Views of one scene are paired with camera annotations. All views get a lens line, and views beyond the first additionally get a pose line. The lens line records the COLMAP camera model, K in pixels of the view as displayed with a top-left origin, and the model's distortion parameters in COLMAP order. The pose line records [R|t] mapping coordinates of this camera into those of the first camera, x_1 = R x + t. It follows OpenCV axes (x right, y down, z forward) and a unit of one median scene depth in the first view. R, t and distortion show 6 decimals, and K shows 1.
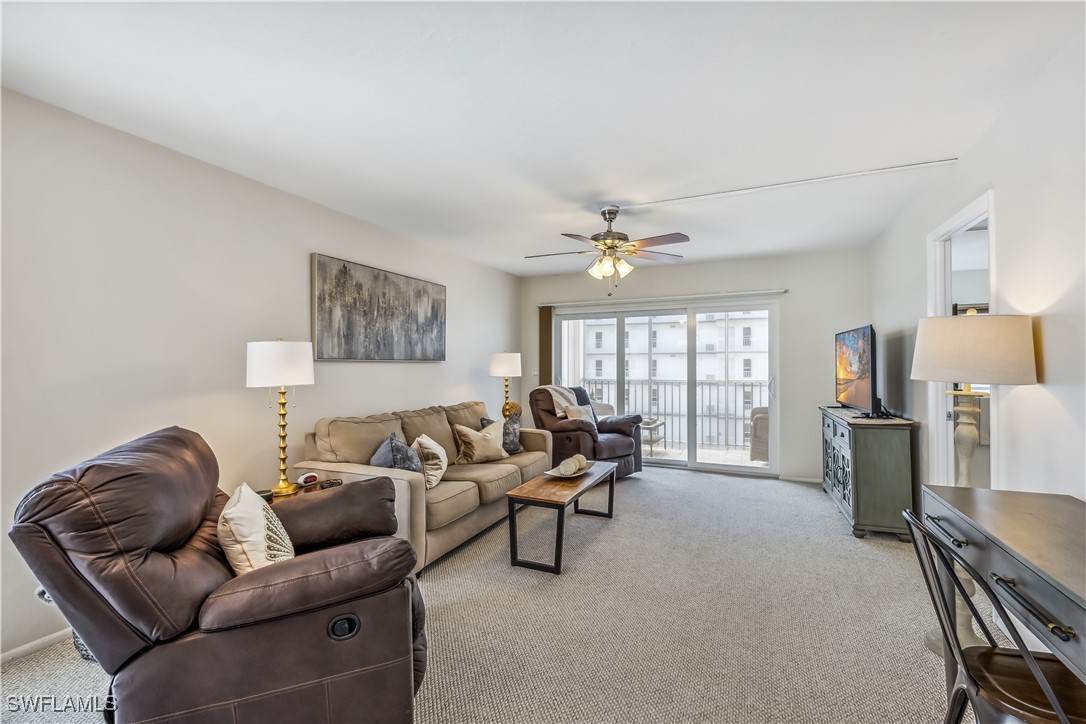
lens RADIAL K [[459.3, 0, 546.4], [0, 459.3, 367.6], [0, 0, 1]] dist [-0.001040, -0.000192]
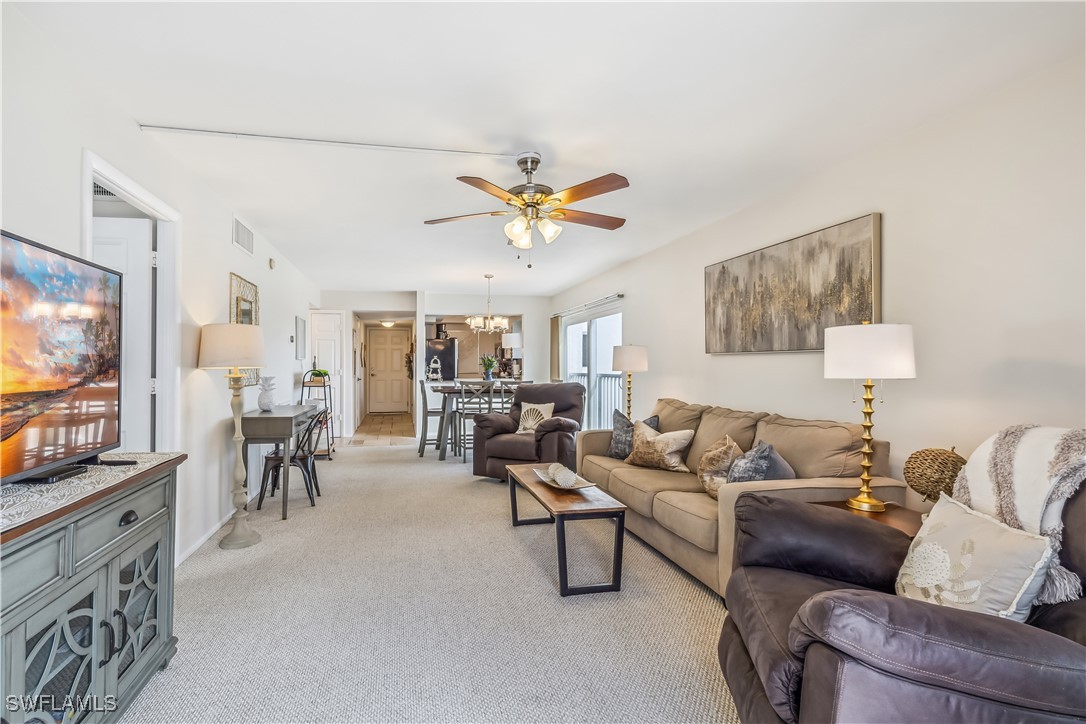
lens RADIAL K [[459.3, 0, 544.2], [0, 459.3, 353.2], [0, 0, 1]] dist [-0.001040, -0.000192]
pose [[-0.769075, 0.001027, -0.639158, 0.522303], [0.010207, 0.999891, -0.010675, -0.008236], [0.639078, -0.014734, -0.769001, 1.403325]]
